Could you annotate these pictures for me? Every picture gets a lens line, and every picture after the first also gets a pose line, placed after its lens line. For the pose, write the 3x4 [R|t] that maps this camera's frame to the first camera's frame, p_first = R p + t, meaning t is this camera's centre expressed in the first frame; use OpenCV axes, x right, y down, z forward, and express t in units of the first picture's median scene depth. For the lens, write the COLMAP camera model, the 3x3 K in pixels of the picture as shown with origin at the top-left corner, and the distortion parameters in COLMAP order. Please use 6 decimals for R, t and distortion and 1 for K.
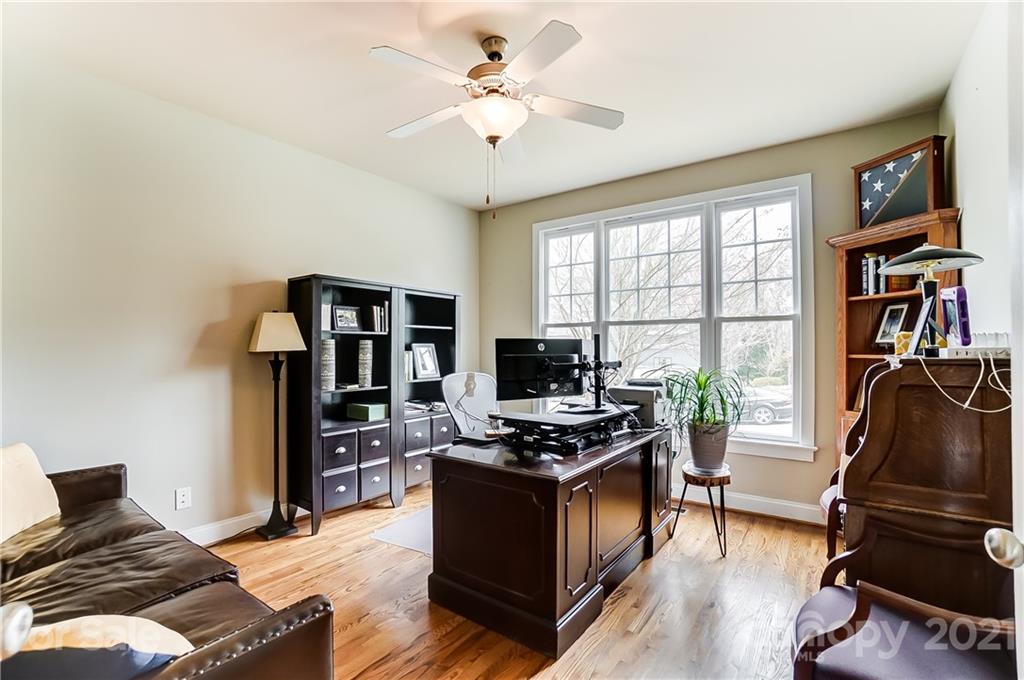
lens RADIAL K [[459.6, 0, 507.5], [0, 459.6, 347.2], [0, 0, 1]] dist [-0.060569, 0.020883]
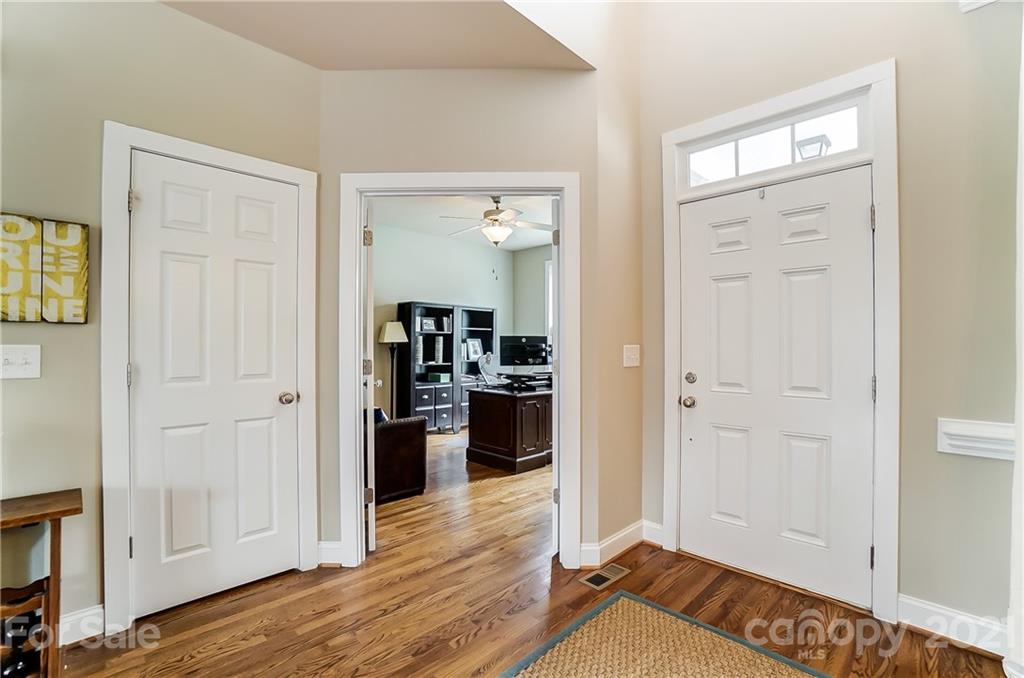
lens RADIAL K [[459.6, 0, 507.5], [0, 459.6, 346.2], [0, 0, 1]] dist [-0.060569, 0.020883]
pose [[0.987381, 0.005133, -0.158277, 0.234462], [-0.004583, 0.999982, 0.003845, 0.013800], [0.158294, -0.003071, 0.987387, -0.719725]]
